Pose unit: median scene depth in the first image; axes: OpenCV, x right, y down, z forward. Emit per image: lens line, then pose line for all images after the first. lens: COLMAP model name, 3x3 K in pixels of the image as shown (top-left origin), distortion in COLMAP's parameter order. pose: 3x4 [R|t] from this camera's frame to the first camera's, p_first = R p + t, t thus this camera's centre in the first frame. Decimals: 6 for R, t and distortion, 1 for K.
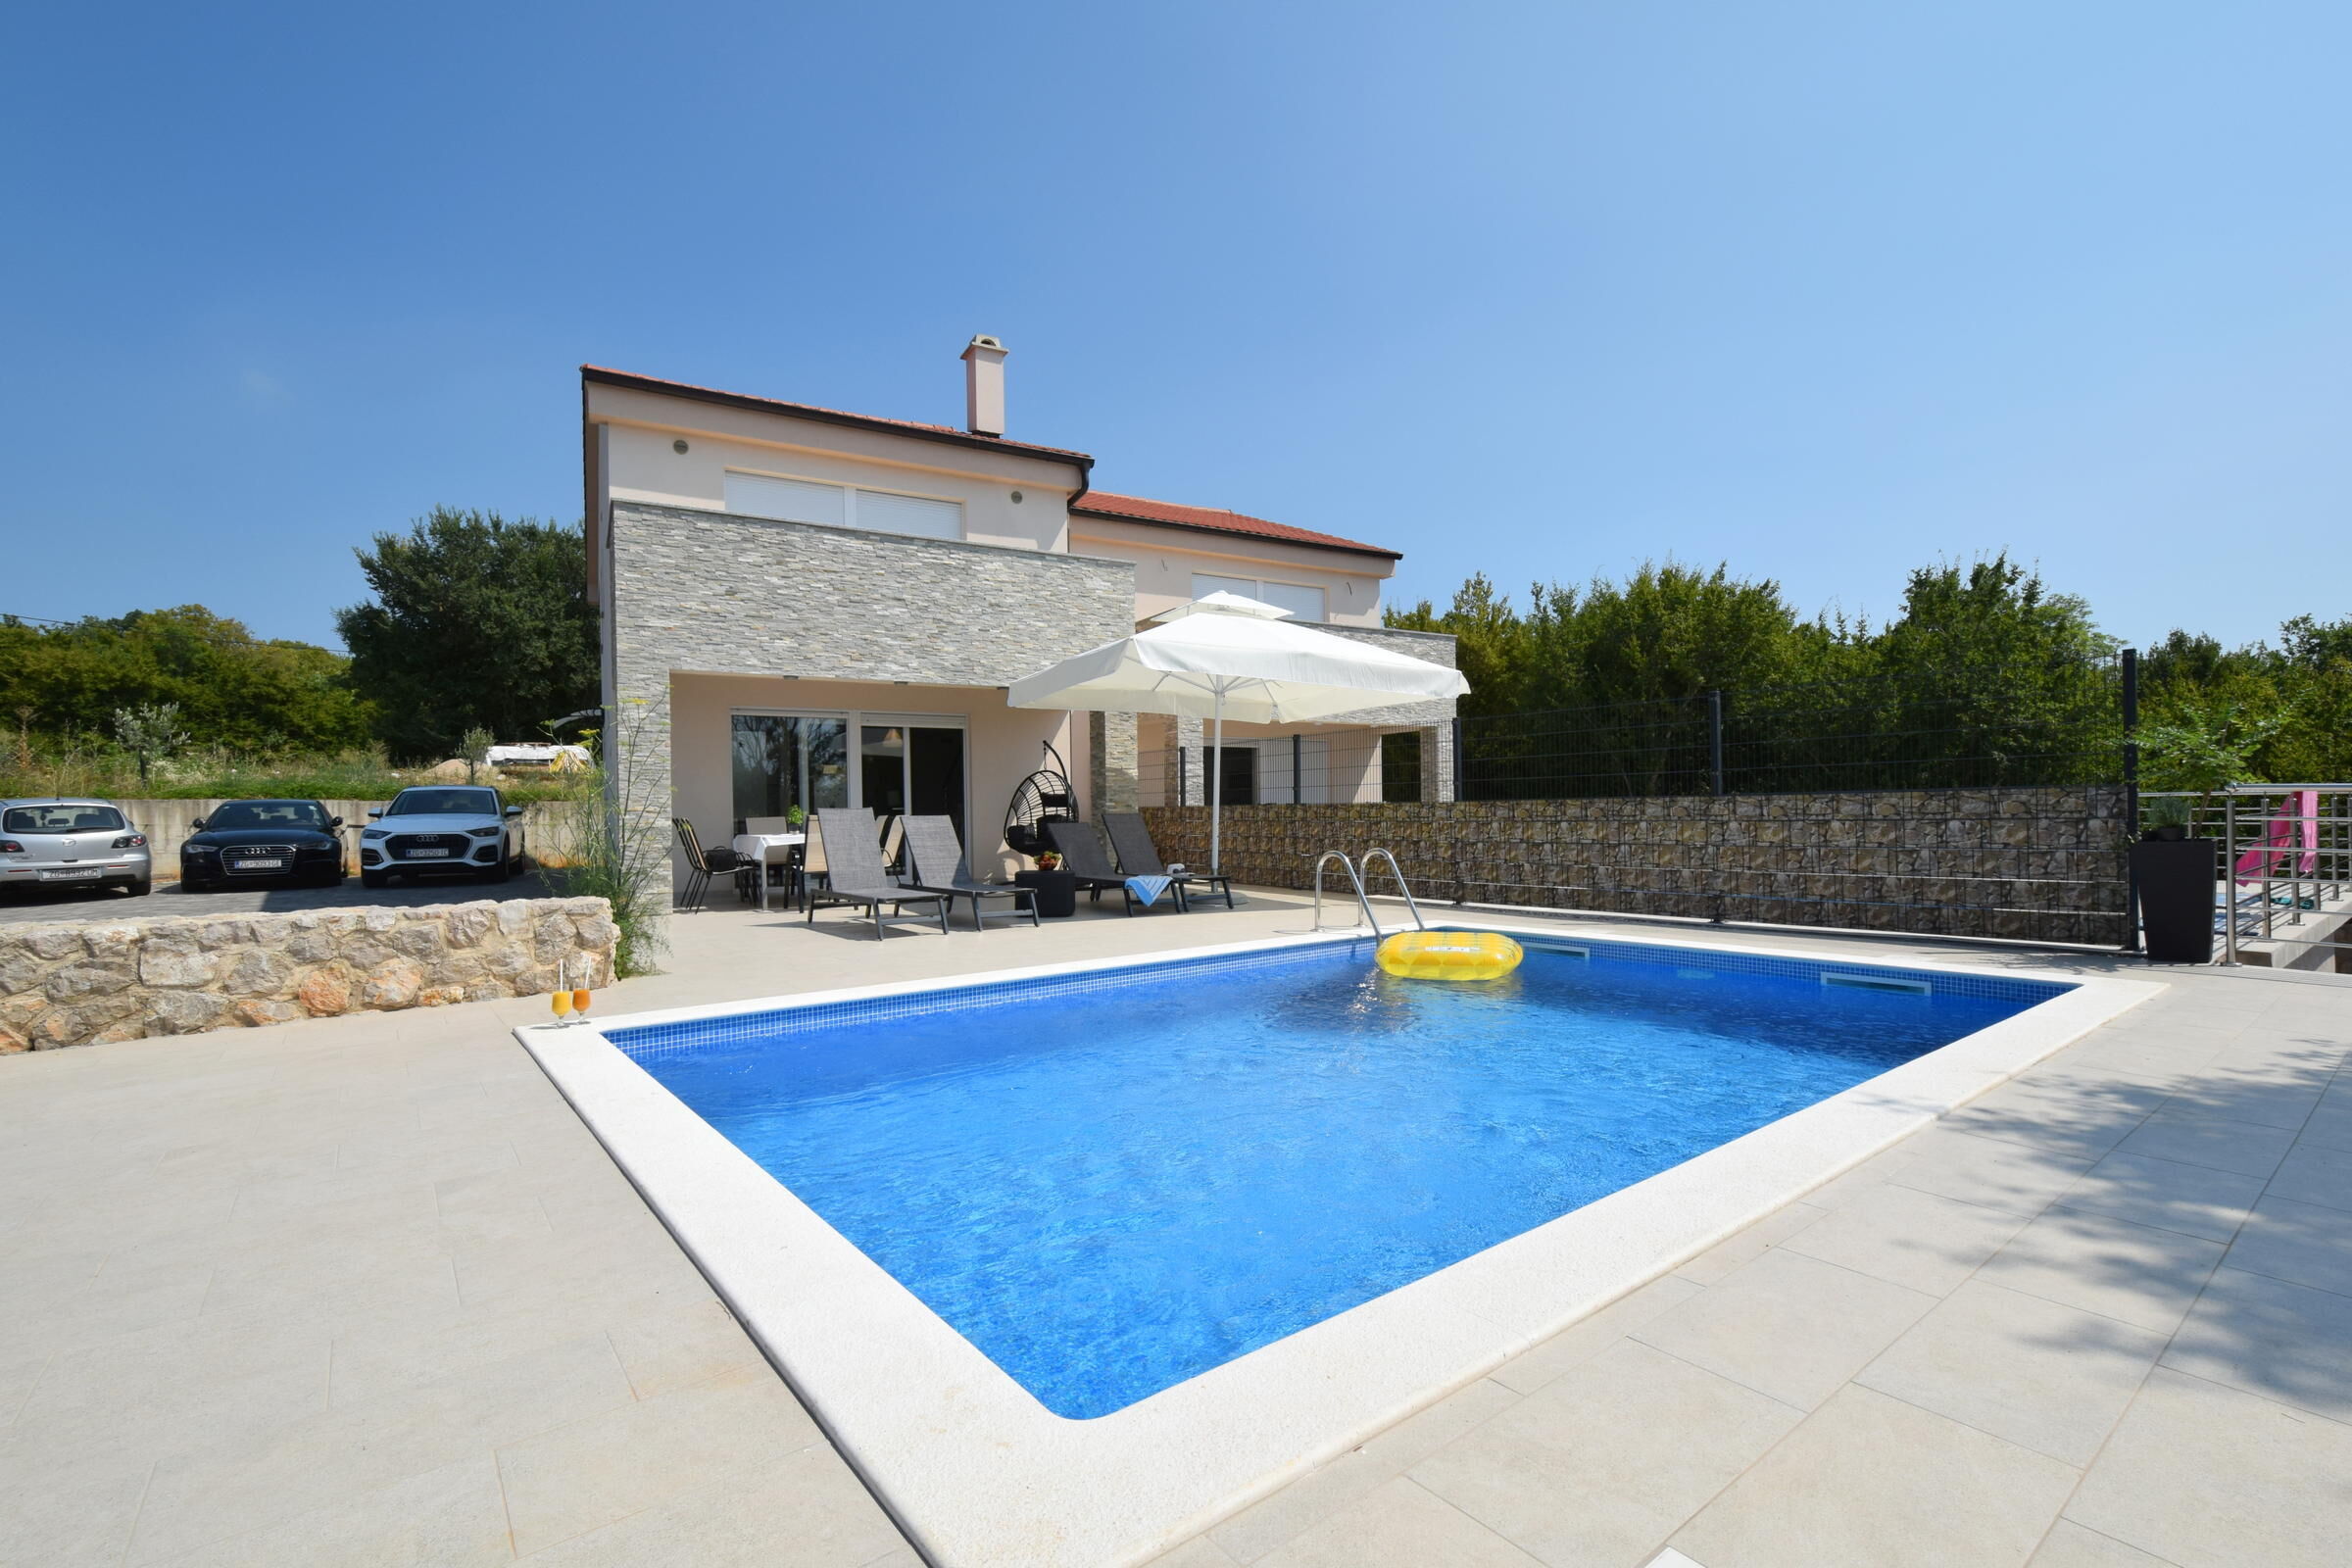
lens RADIAL K [[1043.1, 0, 1181.4], [0, 1043.1, 829.5], [0, 0, 1]] dist [-0.003980, -0.000869]
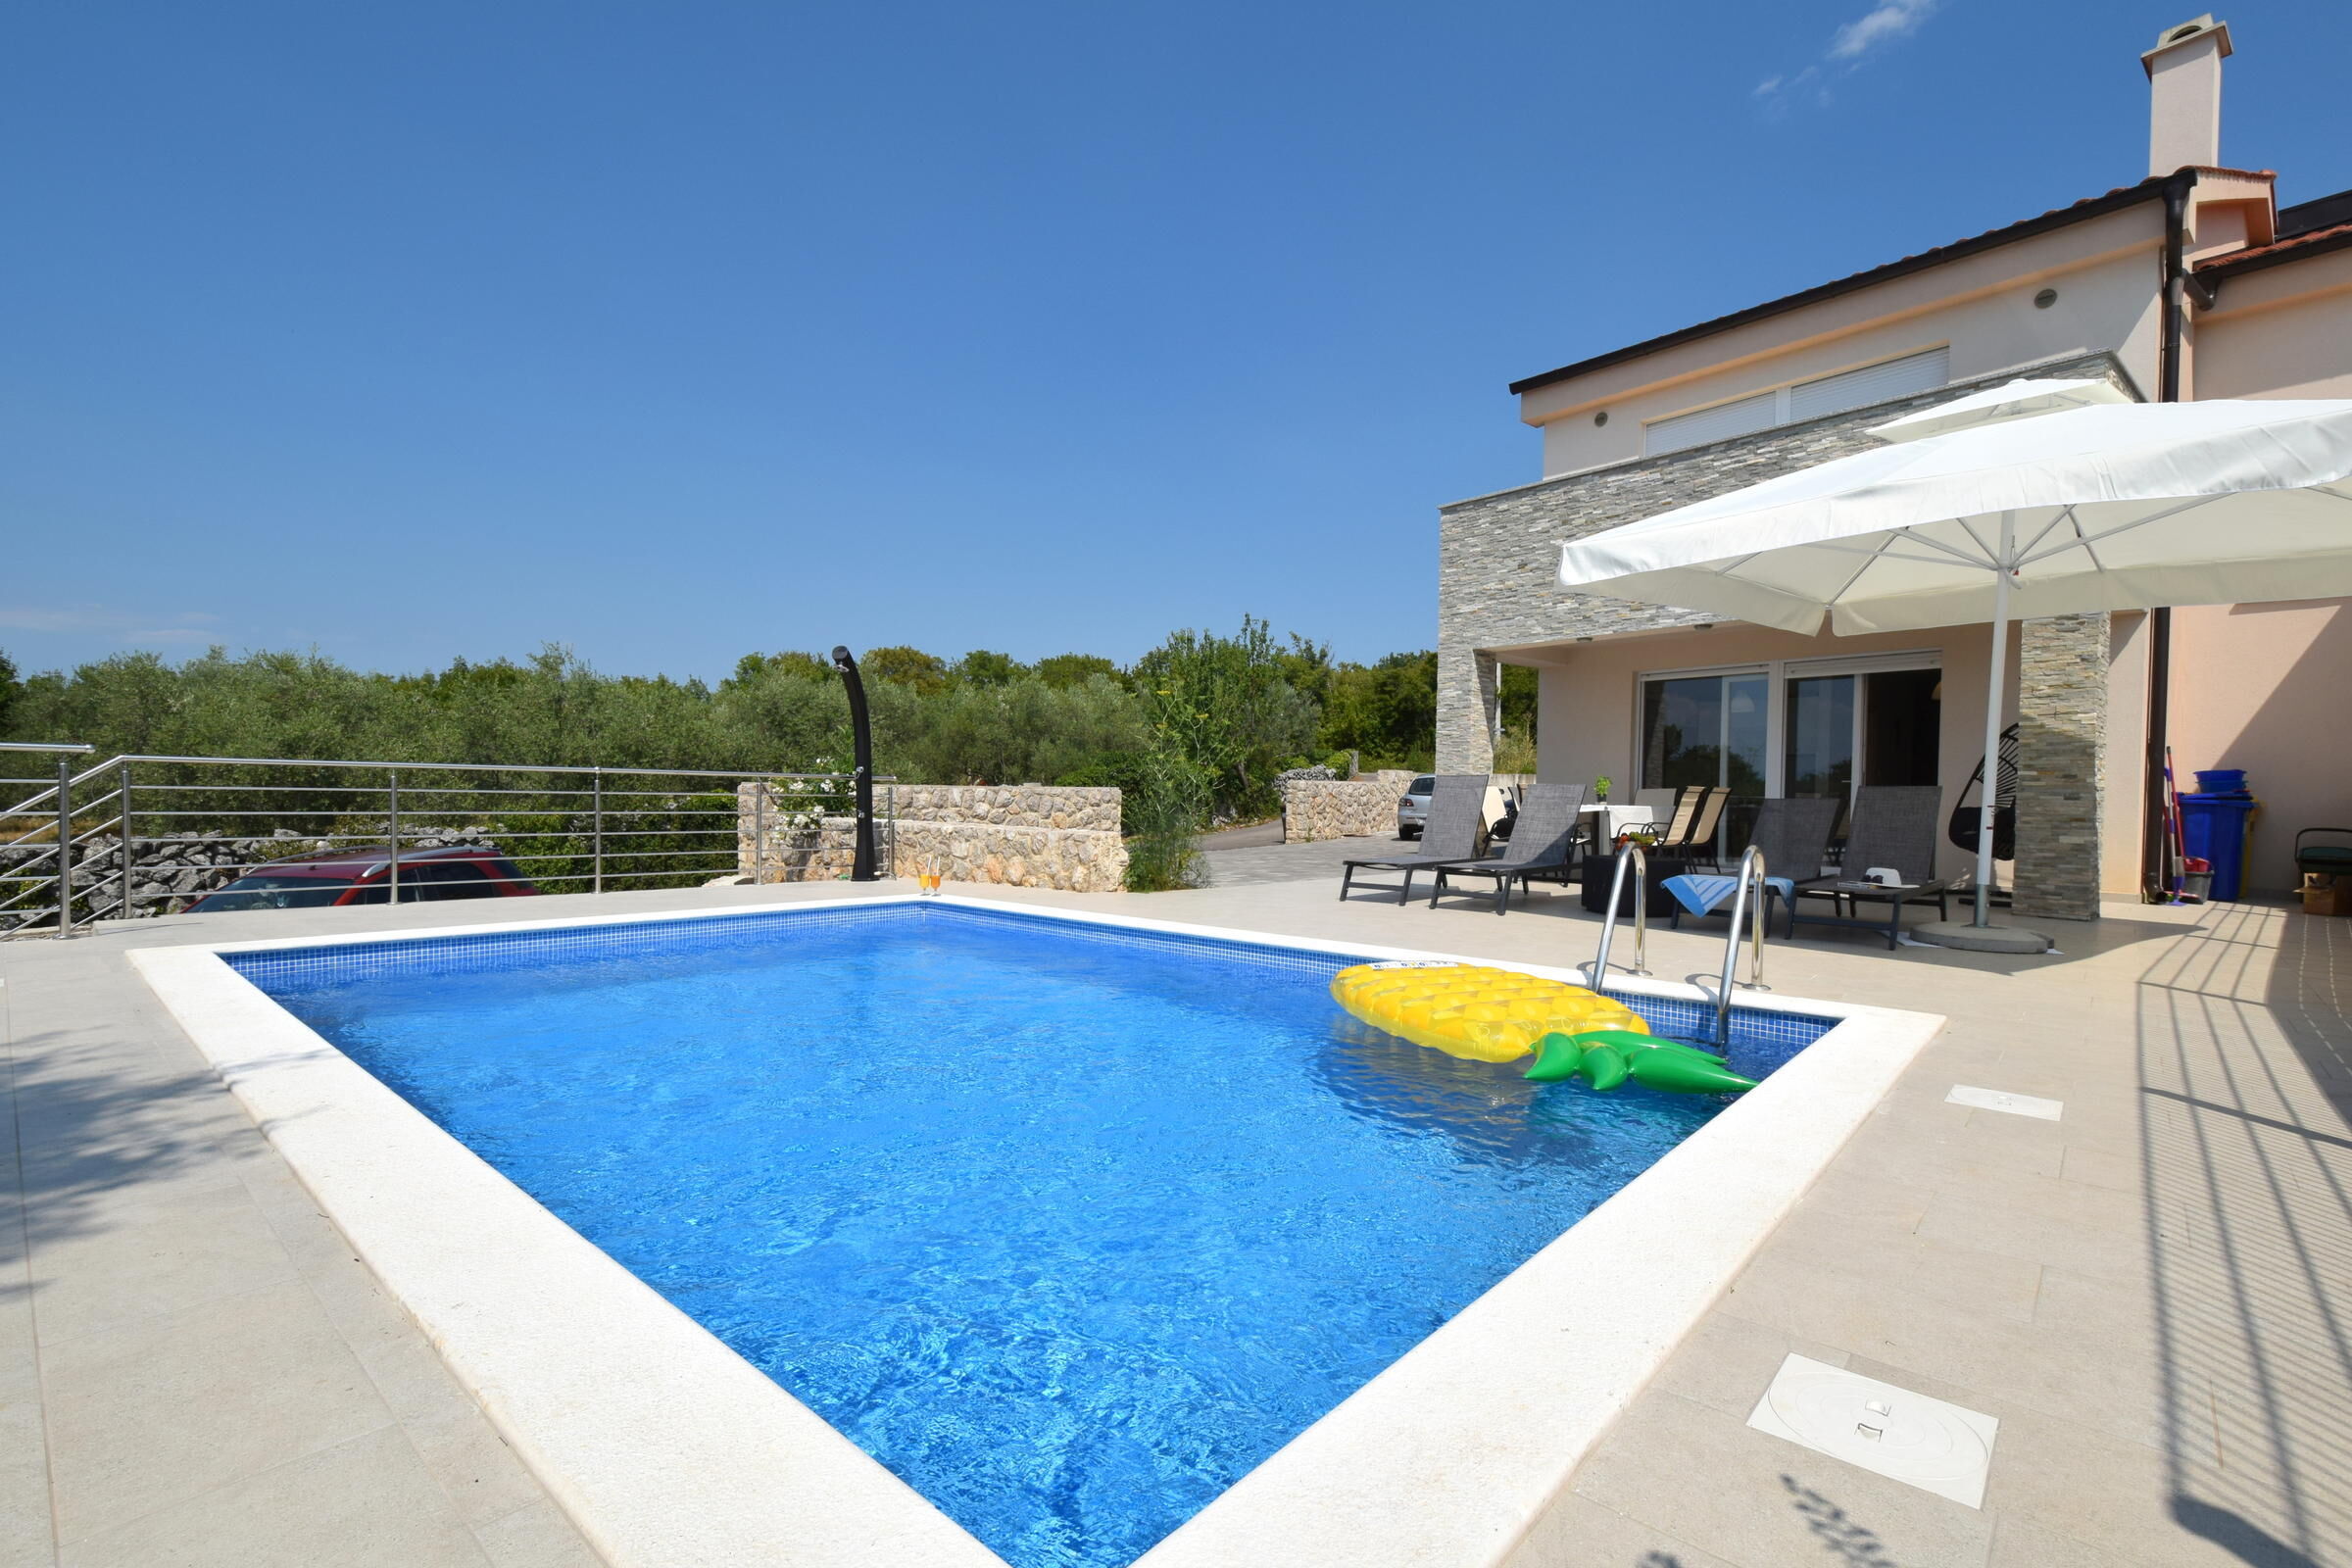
lens RADIAL K [[1043.1, 0, 1171.2], [0, 1043.1, 833.6], [0, 0, 1]] dist [-0.003980, -0.000869]
pose [[0.175532, 0.053682, -0.983009, 0.489453], [-0.030531, 0.998329, 0.049067, -0.004291], [0.984000, 0.021400, 0.176877, 0.449987]]
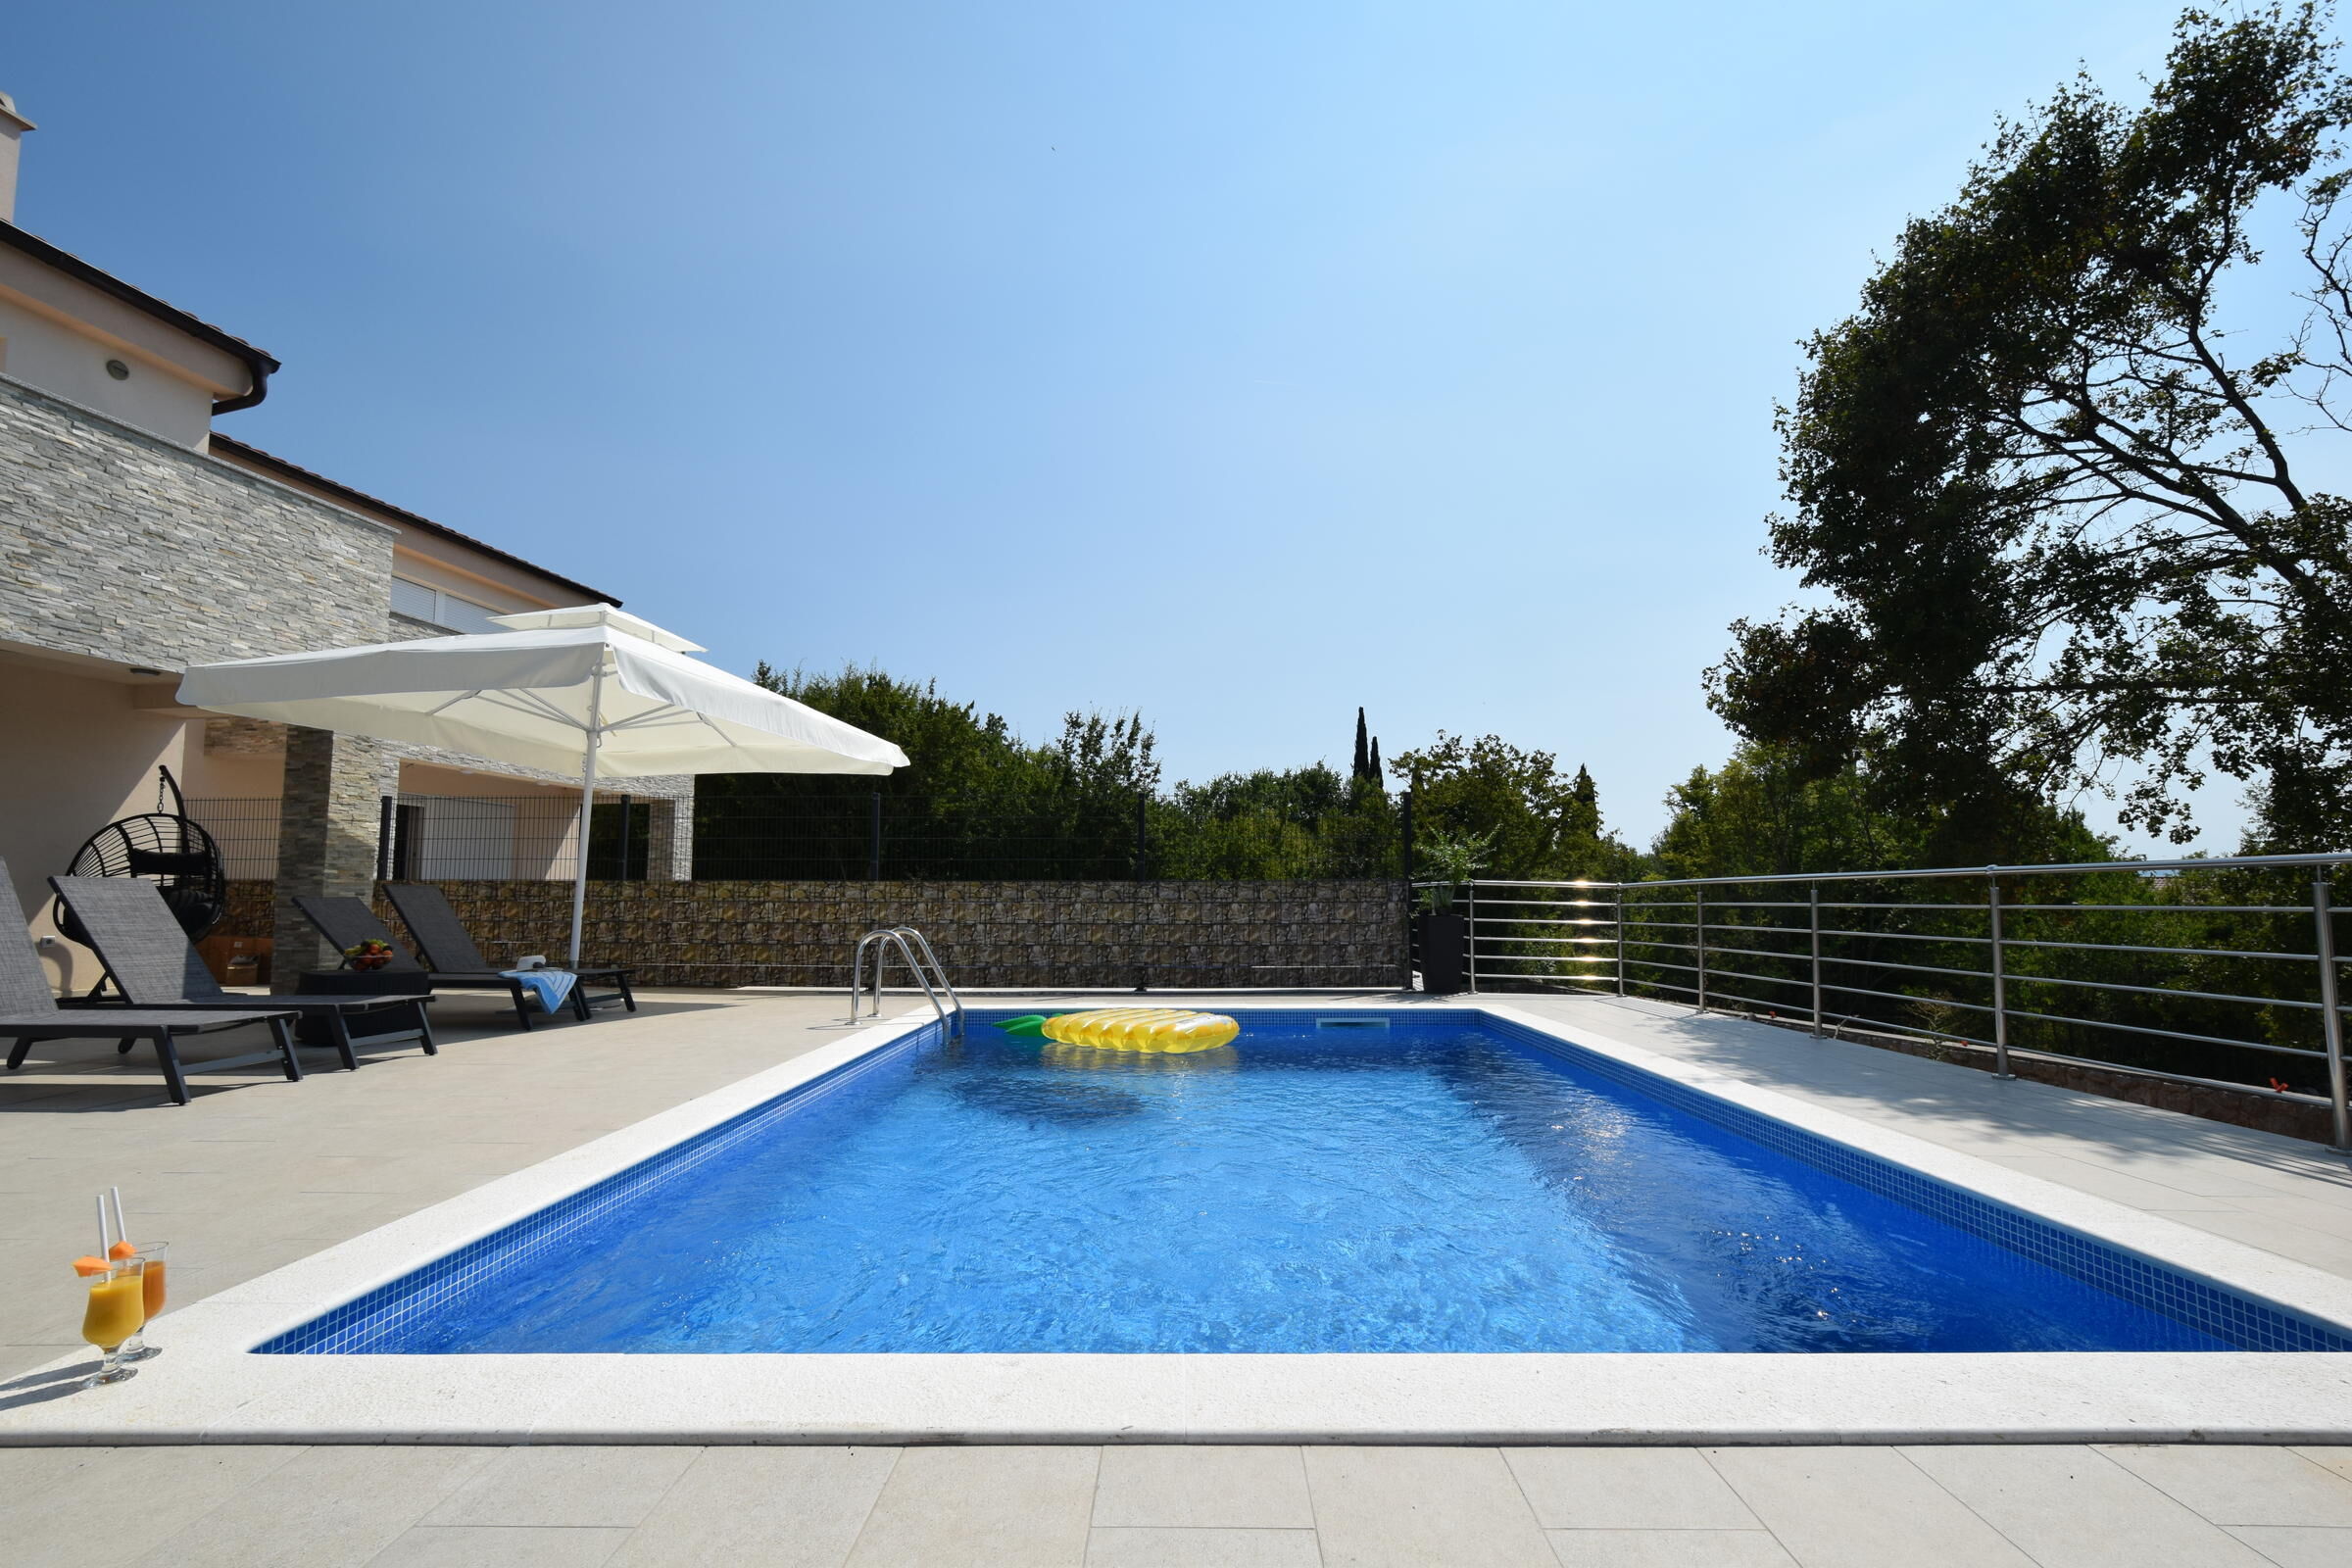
lens RADIAL K [[1043.1, 0, 1200.0], [0, 1043.1, 819.5], [0, 0, 1]] dist [-0.003980, -0.000869]
pose [[0.611764, 0.076545, 0.787328, -0.281915], [0.004079, 0.994989, -0.099904, 0.012103], [-0.791030, 0.064329, 0.608386, 0.173674]]
